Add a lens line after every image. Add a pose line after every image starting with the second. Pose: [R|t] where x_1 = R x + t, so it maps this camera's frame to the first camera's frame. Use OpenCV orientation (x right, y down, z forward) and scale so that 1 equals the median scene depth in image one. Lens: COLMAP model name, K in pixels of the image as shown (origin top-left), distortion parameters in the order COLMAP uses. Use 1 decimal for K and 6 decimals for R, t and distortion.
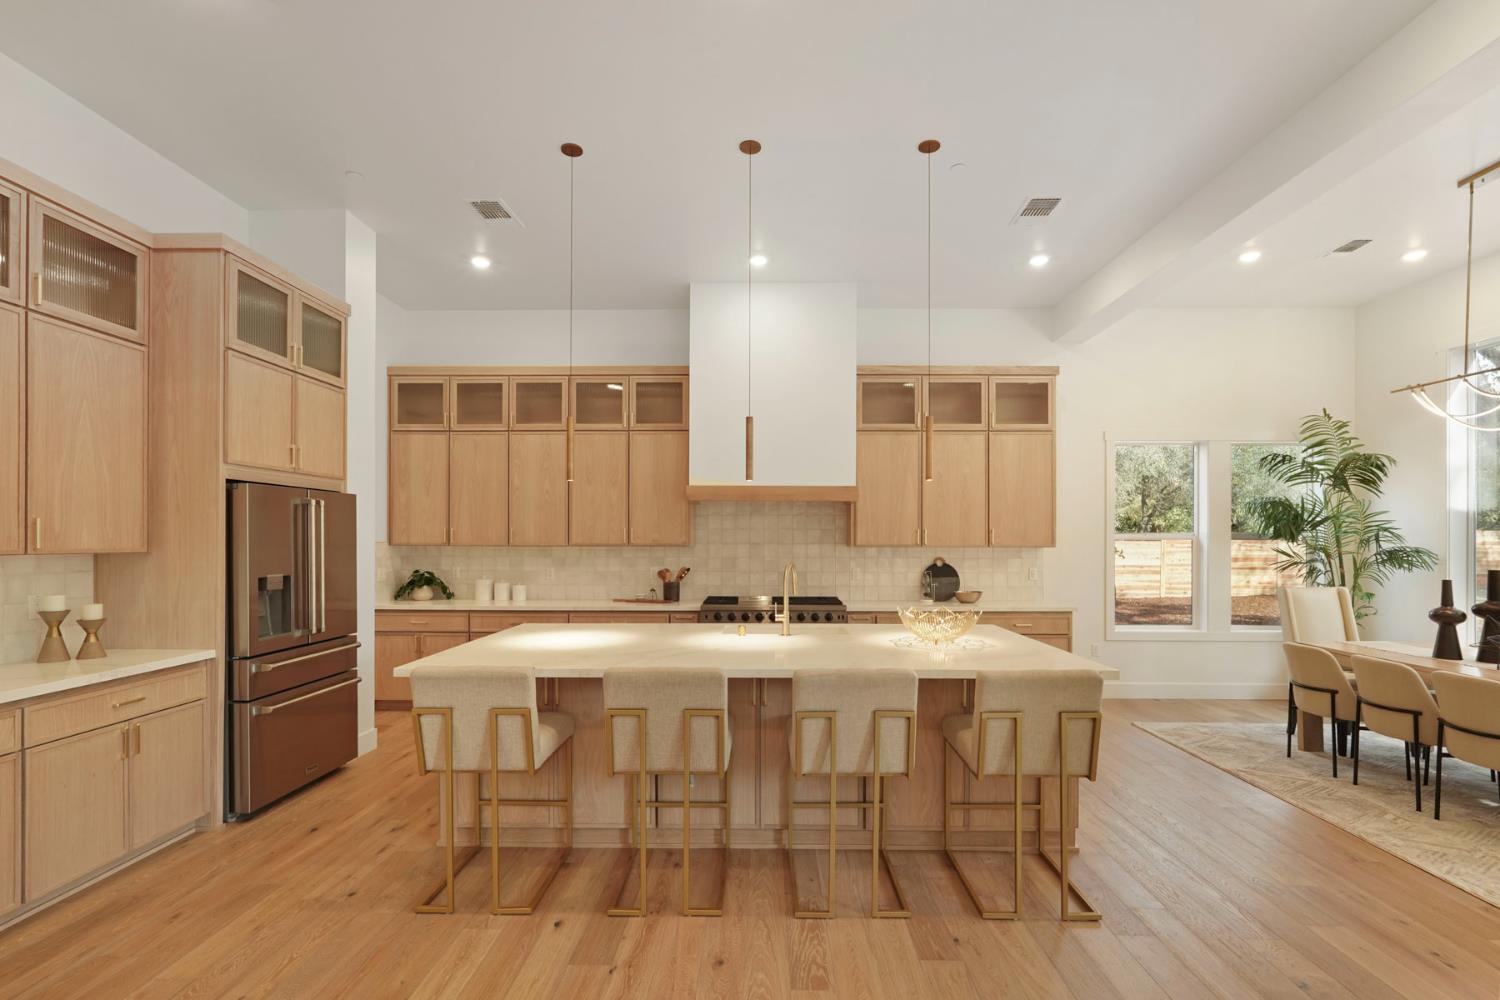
lens RADIAL K [[656.0, 0, 766.3], [0, 656.0, 545.2], [0, 0, 1]] dist [-0.000202, 0.000141]
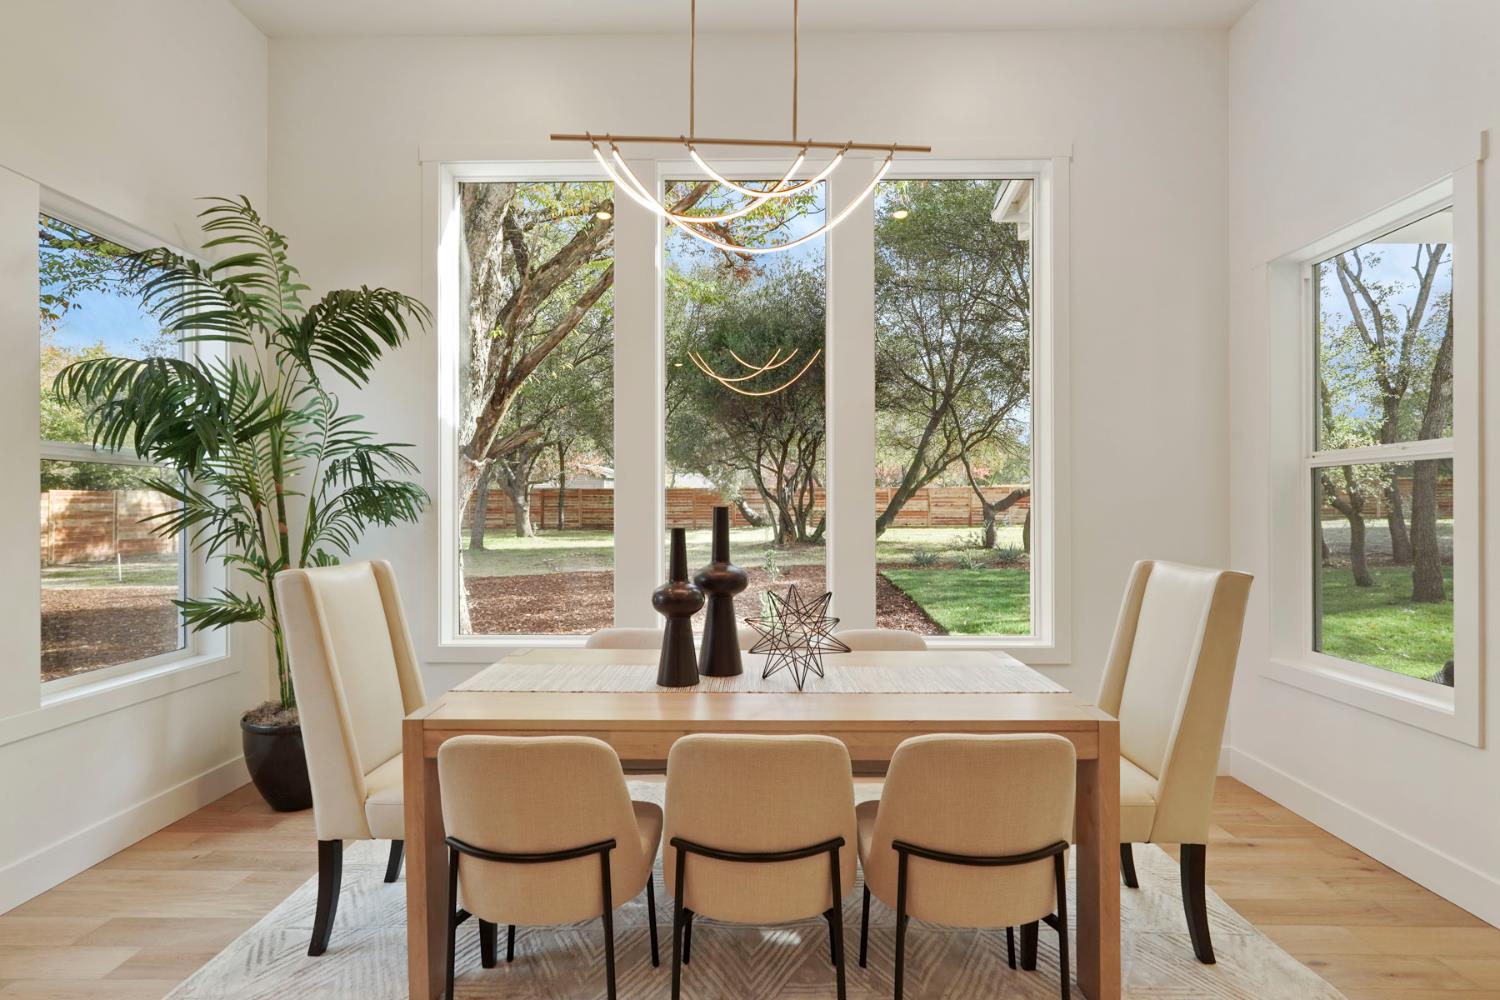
lens RADIAL K [[759.4, 0, 750.0], [0, 759.4, 500.0], [0, 0, 1]] dist [0.000140, 0.000061]
pose [[0.015355, 0.002634, 0.999879, 0.317350], [0.008874, 0.999957, -0.002770, 0.022508], [-0.999843, 0.008916, 0.015331, 0.657310]]
